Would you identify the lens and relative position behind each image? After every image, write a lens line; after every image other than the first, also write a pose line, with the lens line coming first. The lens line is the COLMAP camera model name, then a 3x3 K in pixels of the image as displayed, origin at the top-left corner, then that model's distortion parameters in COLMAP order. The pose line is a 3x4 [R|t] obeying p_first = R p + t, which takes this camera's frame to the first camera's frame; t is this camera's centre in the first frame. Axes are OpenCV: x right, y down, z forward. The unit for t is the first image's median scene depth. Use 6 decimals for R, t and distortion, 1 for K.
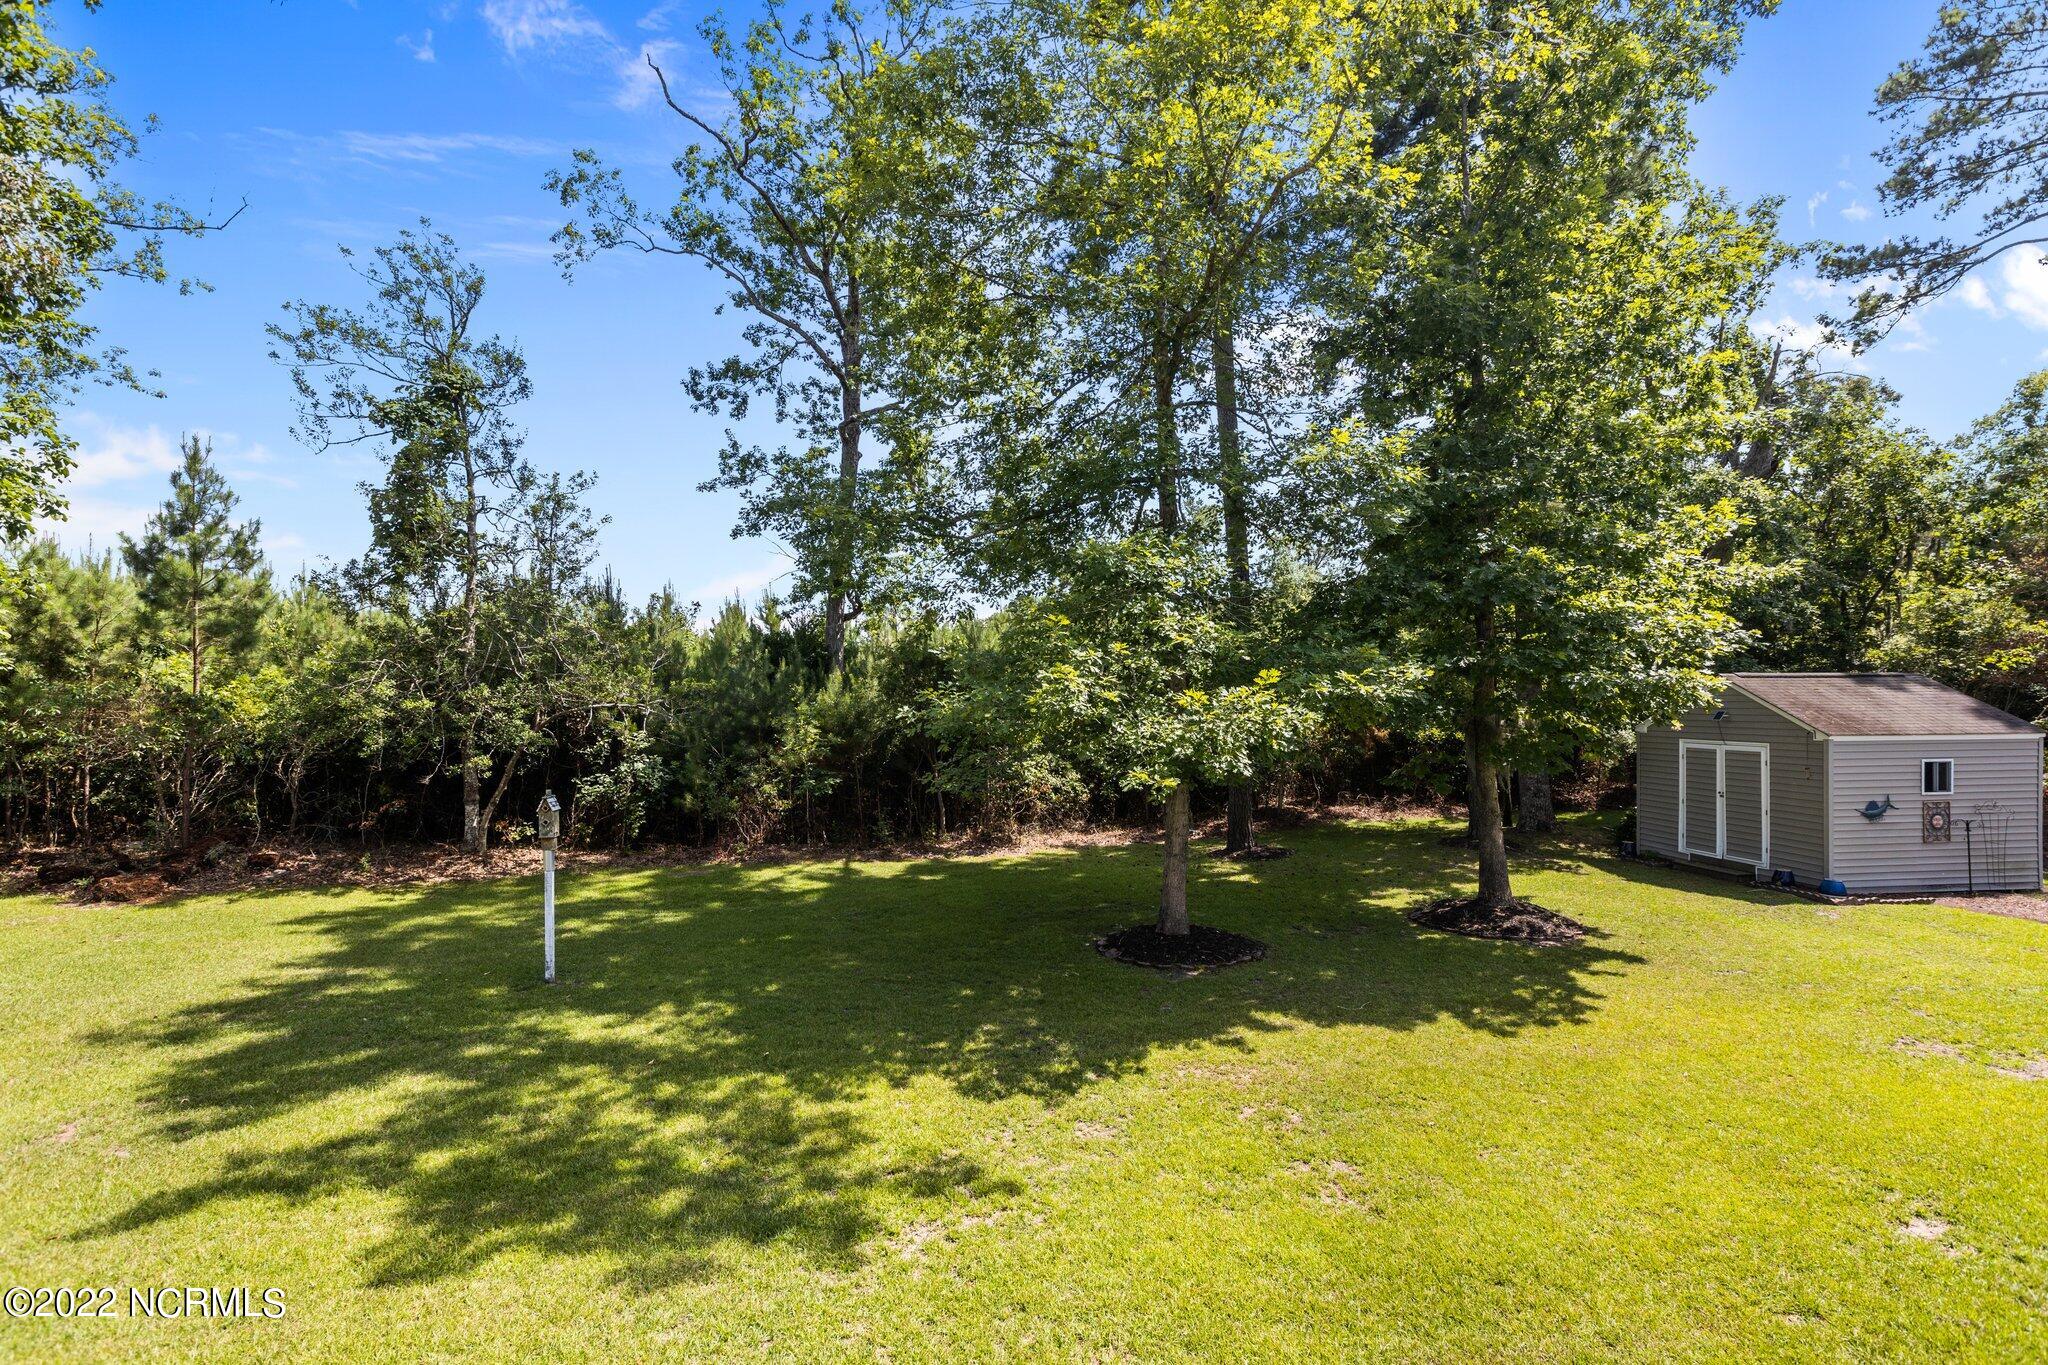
lens RADIAL K [[931.5, 0, 1026.8], [0, 931.5, 703.9], [0, 0, 1]] dist [0.000864, -0.000417]
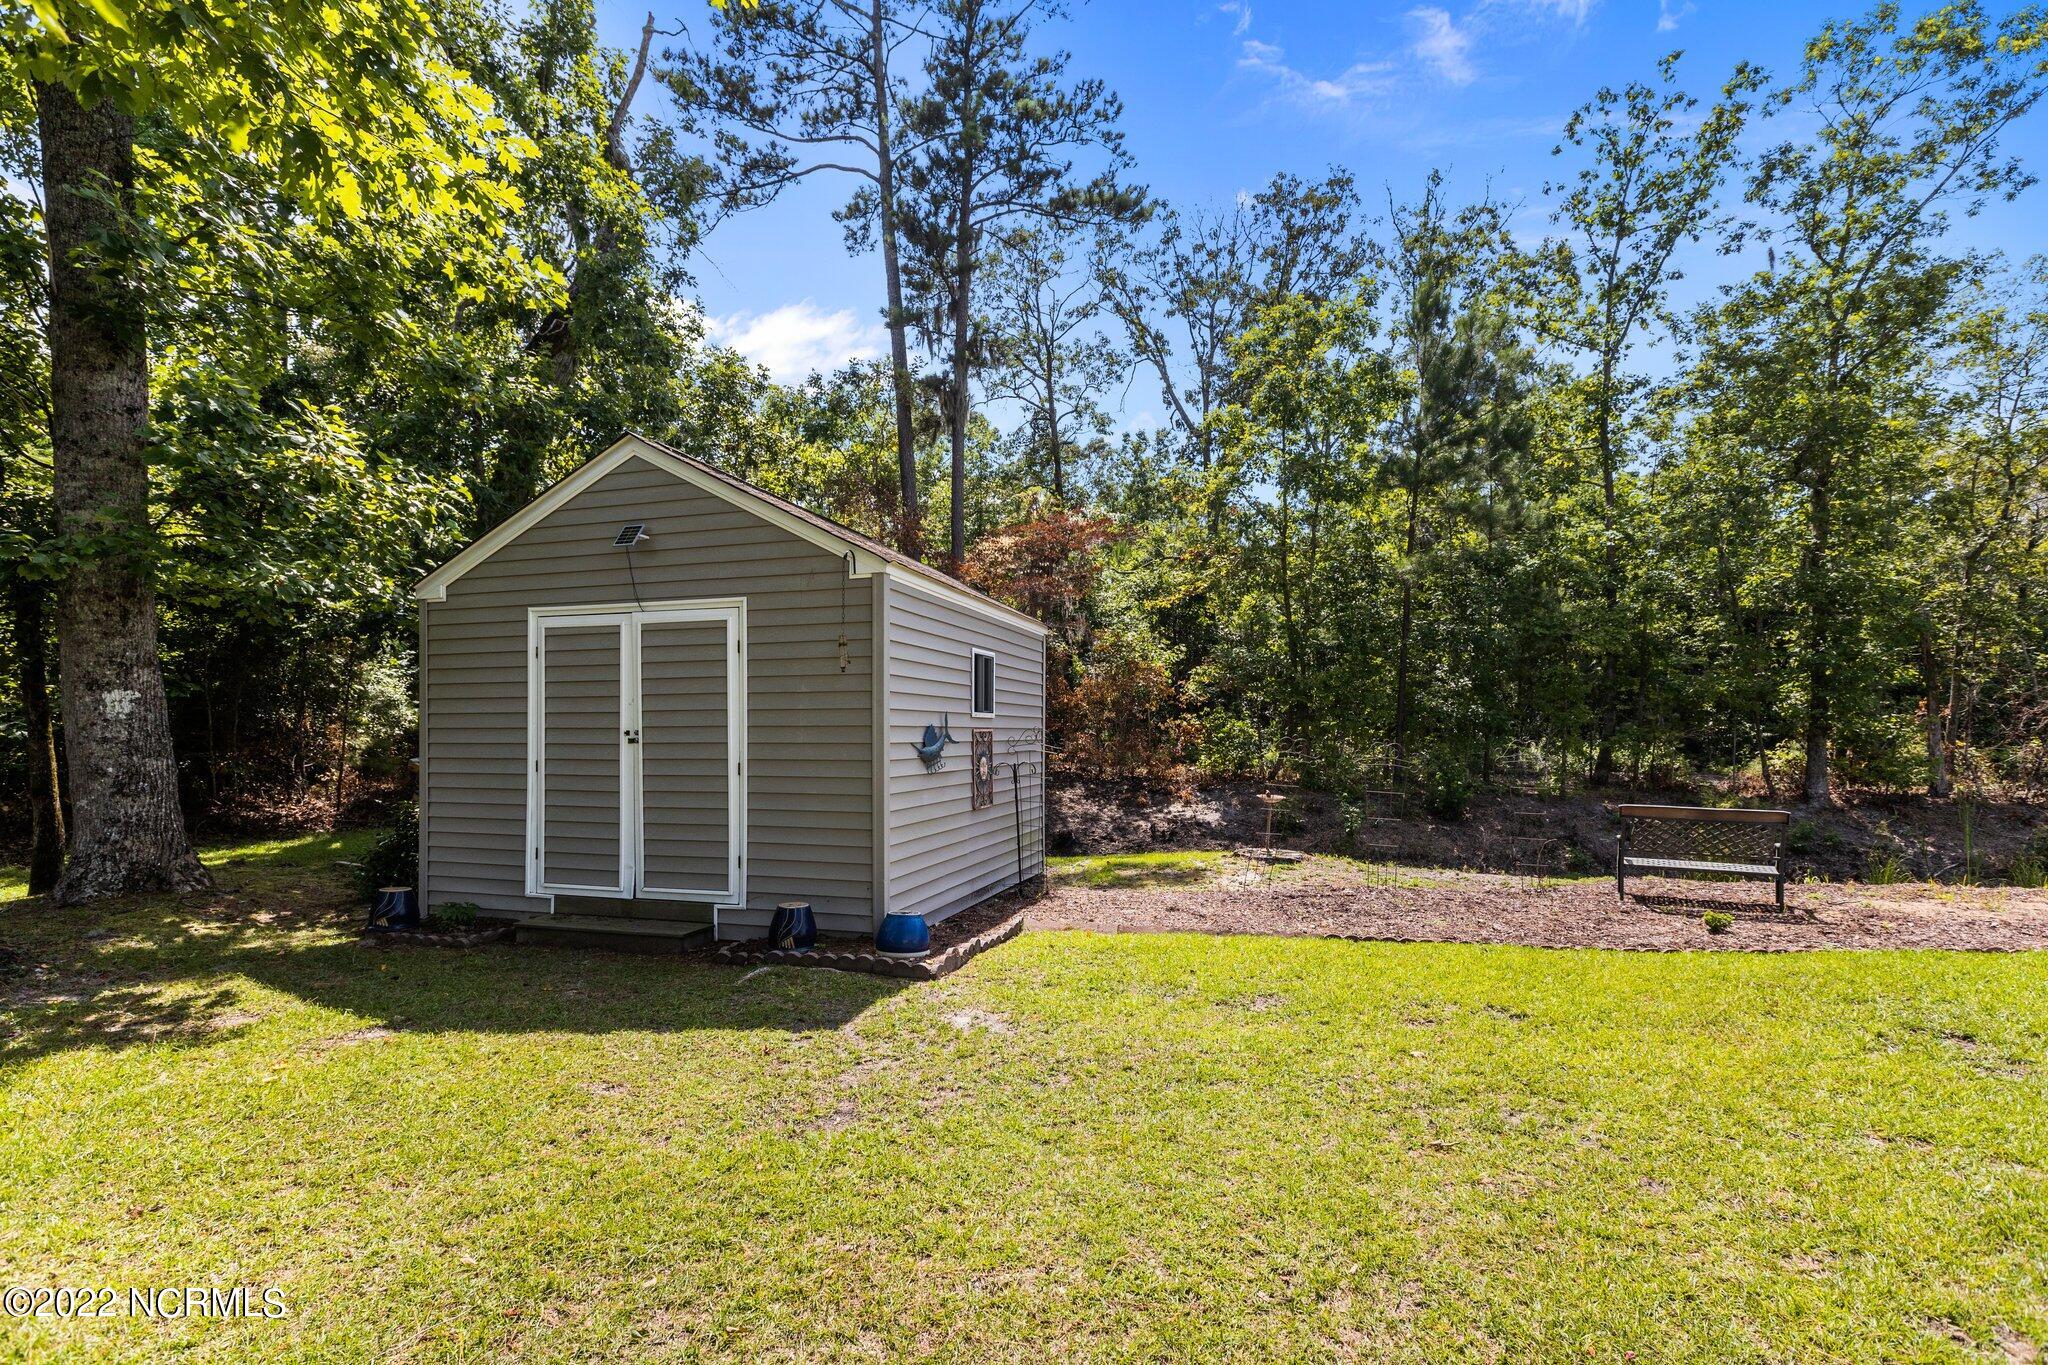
lens RADIAL K [[955.6, 0, 1021.0], [0, 955.6, 732.3], [0, 0, 1]] dist [-0.000353, -0.000162]
pose [[0.406305, 0.008845, 0.913695, 0.232121], [0.004207, 0.999924, -0.011551, 0.053080], [-0.913728, 0.008537, 0.406237, 0.359955]]
